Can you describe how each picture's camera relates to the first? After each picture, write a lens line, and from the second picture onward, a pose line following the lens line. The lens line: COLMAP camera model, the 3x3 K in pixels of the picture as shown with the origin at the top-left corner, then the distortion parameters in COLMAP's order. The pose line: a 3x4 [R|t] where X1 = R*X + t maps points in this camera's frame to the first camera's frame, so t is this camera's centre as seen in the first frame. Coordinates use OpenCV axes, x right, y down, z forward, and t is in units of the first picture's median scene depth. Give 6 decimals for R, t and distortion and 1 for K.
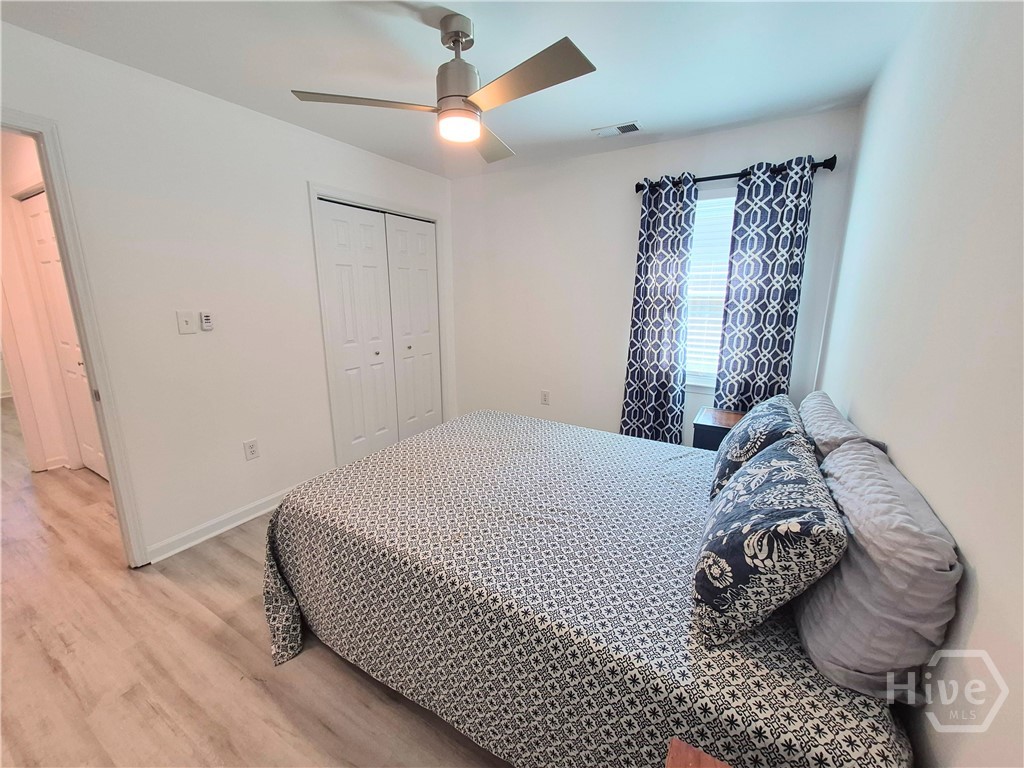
lens RADIAL K [[403.6, 0, 511.6], [0, 403.6, 378.9], [0, 0, 1]] dist [0.007383, -0.000314]
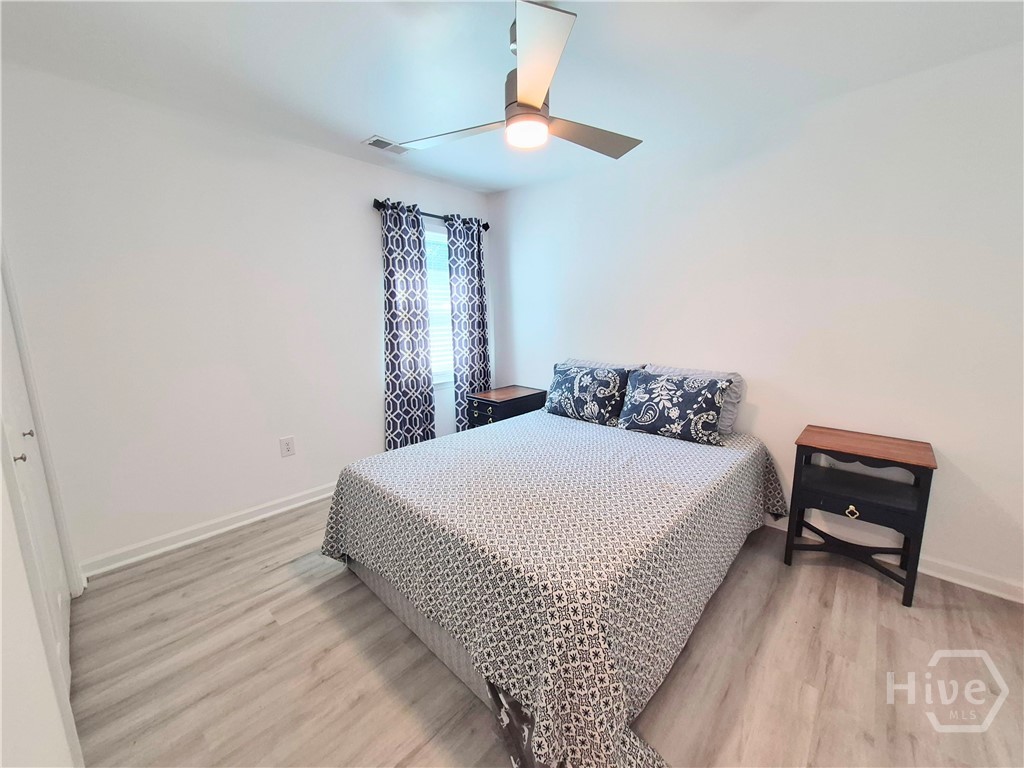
lens RADIAL K [[403.6, 0, 511.5], [0, 403.6, 383.5], [0, 0, 1]] dist [0.007383, -0.000314]
pose [[0.184112, -0.175547, 0.967102, -0.733354], [0.213770, 0.967521, 0.134927, -0.108876], [-0.959378, 0.181896, 0.215659, 0.580997]]
